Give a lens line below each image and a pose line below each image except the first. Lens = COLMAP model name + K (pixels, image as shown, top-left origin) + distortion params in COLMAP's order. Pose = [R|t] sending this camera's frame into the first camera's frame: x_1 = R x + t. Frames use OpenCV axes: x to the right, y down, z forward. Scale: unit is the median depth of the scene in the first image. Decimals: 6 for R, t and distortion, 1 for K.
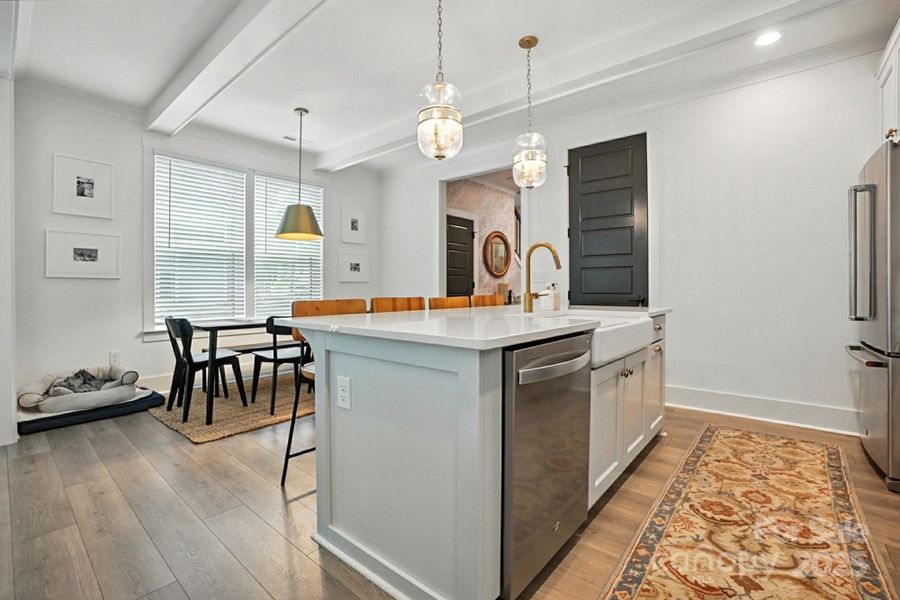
lens RADIAL K [[398.6, 0, 434.6], [0, 398.6, 290.0], [0, 0, 1]] dist [-0.015722, 0.000442]
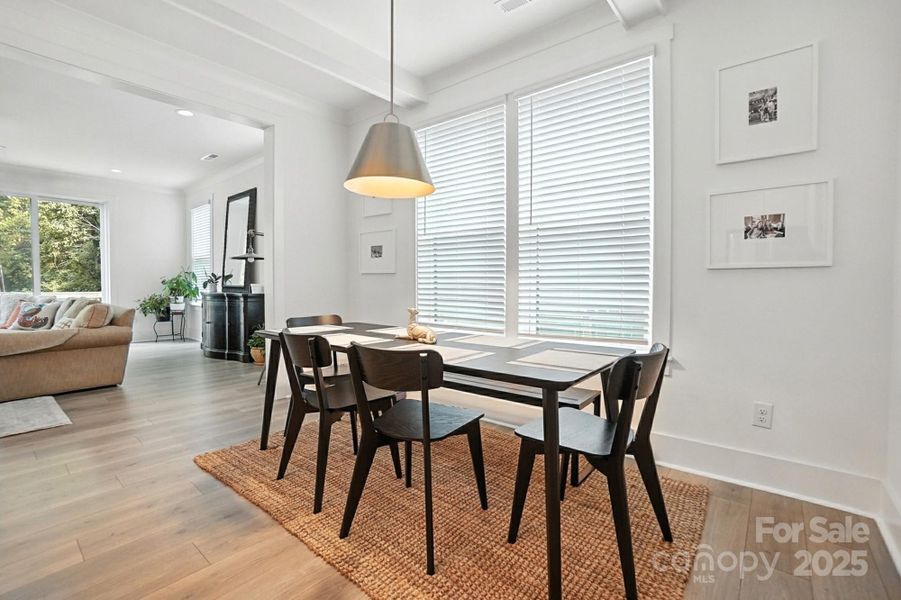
lens RADIAL K [[403.3, 0, 452.2], [0, 403.3, 295.7], [0, 0, 1]] dist [-0.043192, 0.011974]
pose [[0.046066, 0.032872, -0.998397, 0.227197], [-0.010493, 0.999419, 0.032421, -0.006867], [0.998883, 0.008983, 0.046384, 1.162833]]
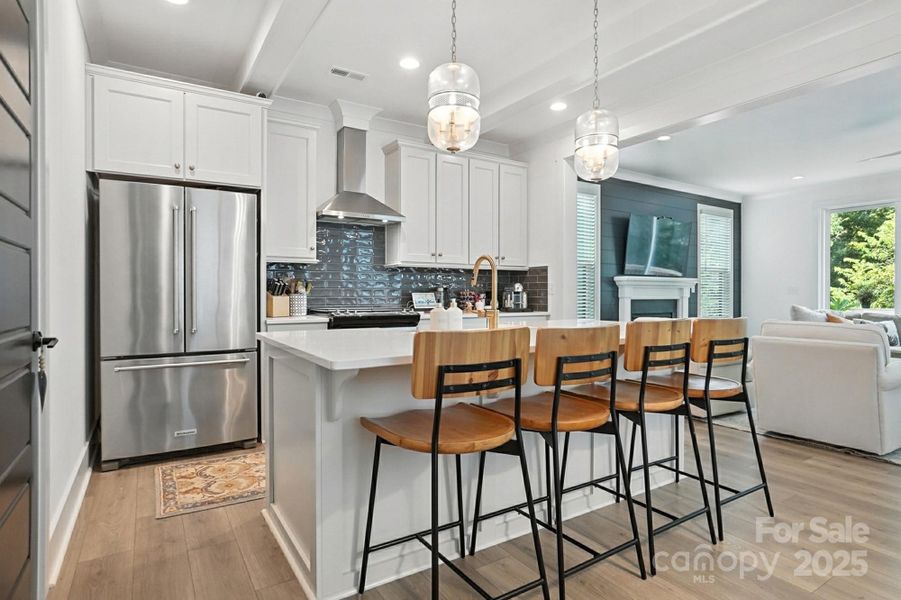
lens RADIAL K [[489.6, 0, 455.9], [0, 489.6, 296.1], [0, 0, 1]] dist [-0.005238, -0.000869]
pose [[-0.969281, 0.002391, 0.245943, 0.029106], [0.004718, 0.999950, 0.008872, -0.018021], [-0.245909, 0.009759, -0.969244, 1.372335]]
